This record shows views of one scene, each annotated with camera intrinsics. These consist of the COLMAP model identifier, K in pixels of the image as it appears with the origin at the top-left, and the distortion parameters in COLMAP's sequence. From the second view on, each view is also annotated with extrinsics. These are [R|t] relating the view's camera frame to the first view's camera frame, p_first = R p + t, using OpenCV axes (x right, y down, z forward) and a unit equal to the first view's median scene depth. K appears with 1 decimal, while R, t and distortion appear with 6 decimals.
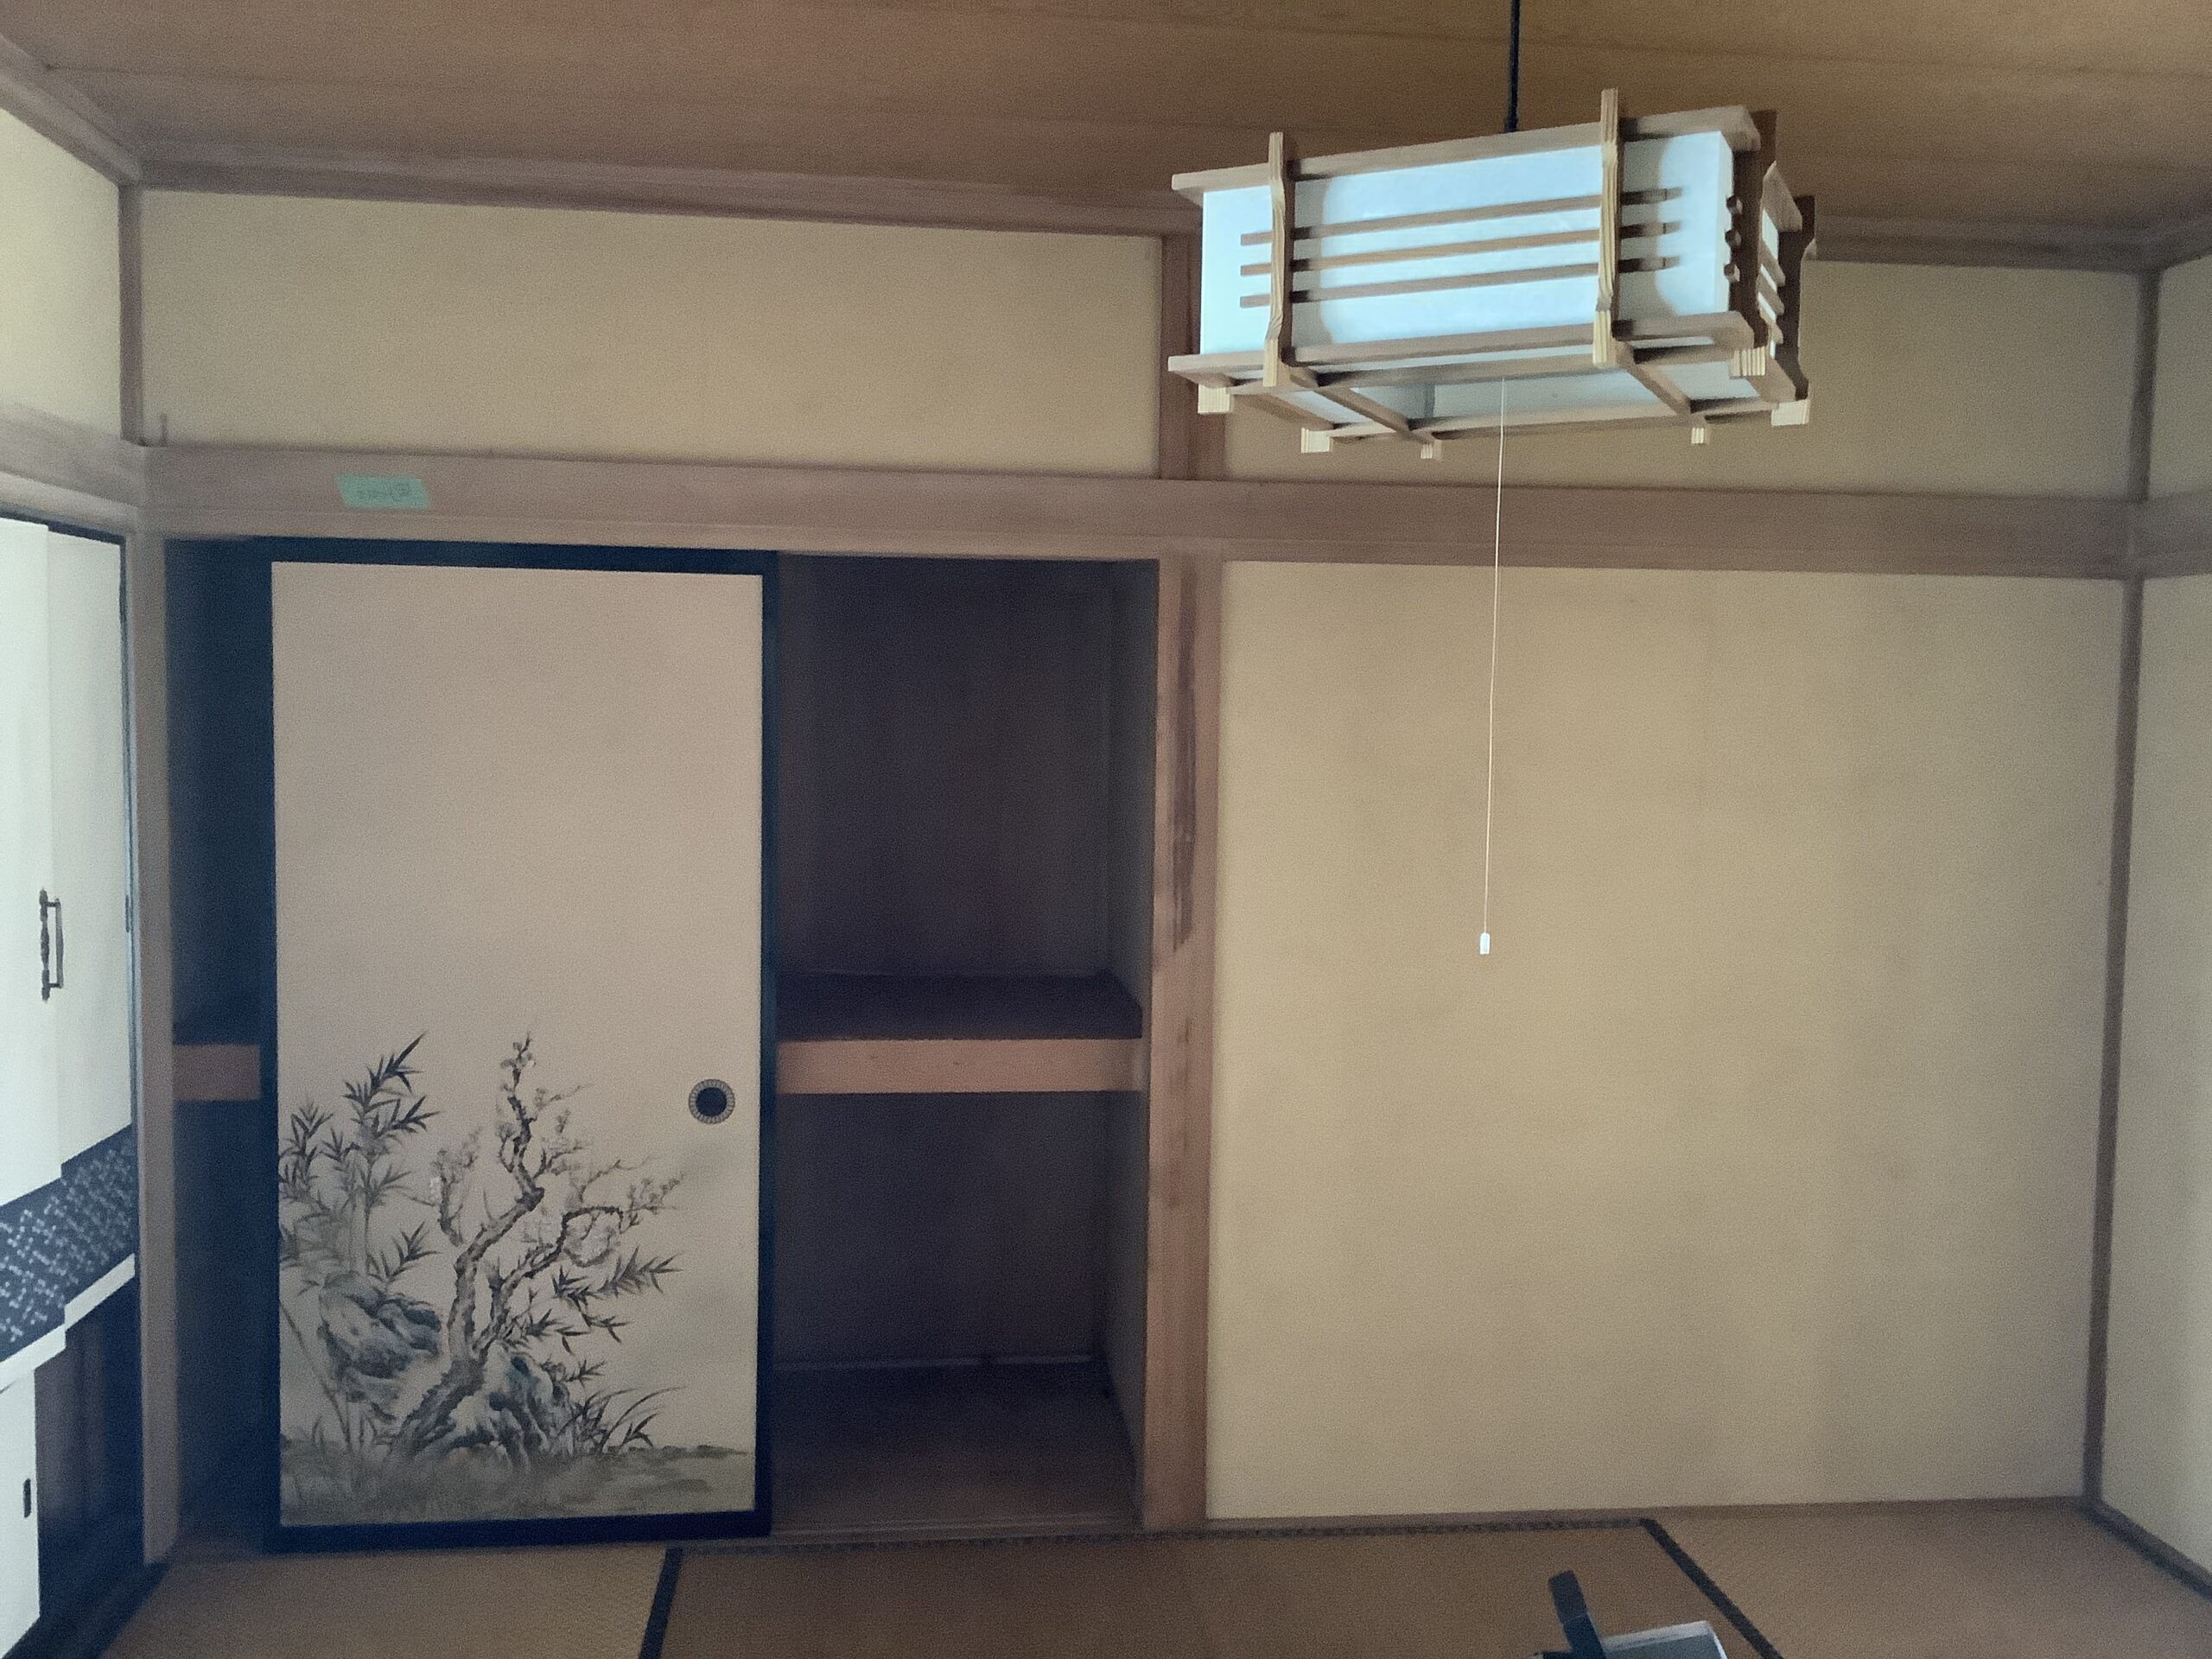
lens RADIAL K [[1987.8, 0, 1106.3], [0, 1987.8, 832.2], [0, 0, 1]] dist [0.100658, -0.157443]
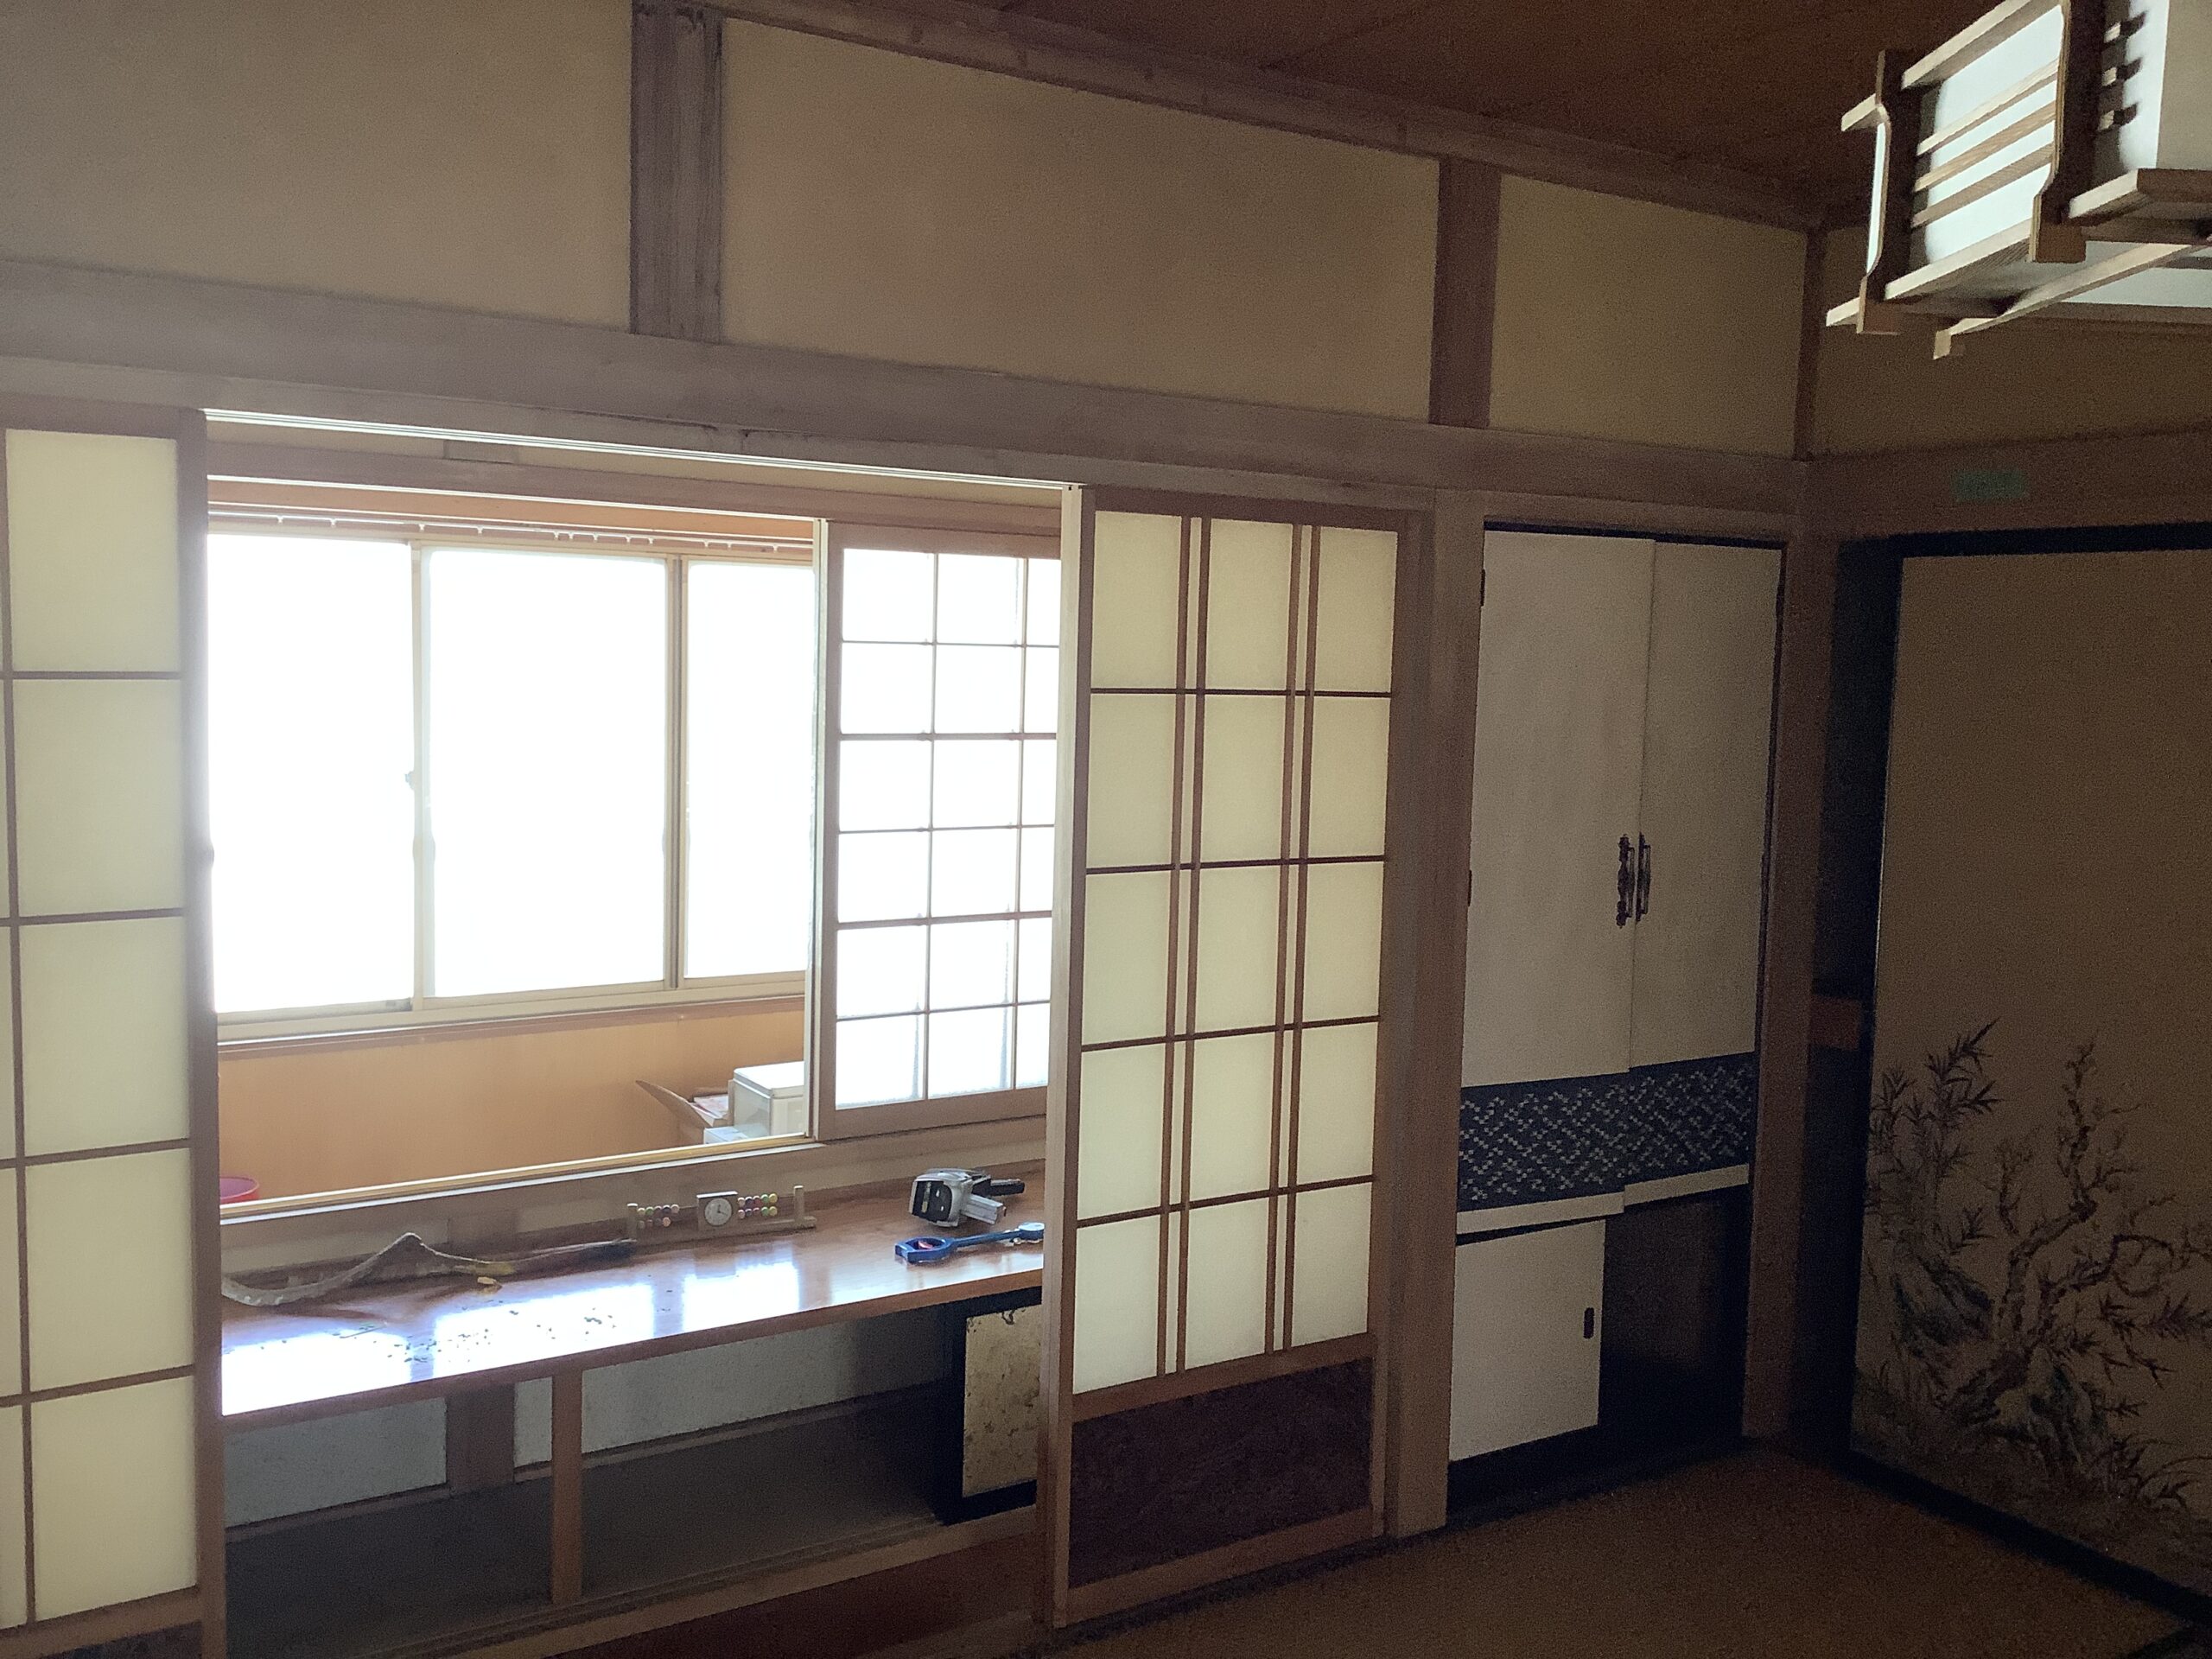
lens RADIAL K [[1987.8, 0, 1106.3], [0, 1987.8, 832.2], [0, 0, 1]] dist [0.100658, -0.157443]
pose [[0.448846, 0.080865, -0.889943, 0.349245], [-0.080127, 0.995528, 0.050046, -0.008147], [0.890010, 0.048845, 0.453318, 0.136678]]
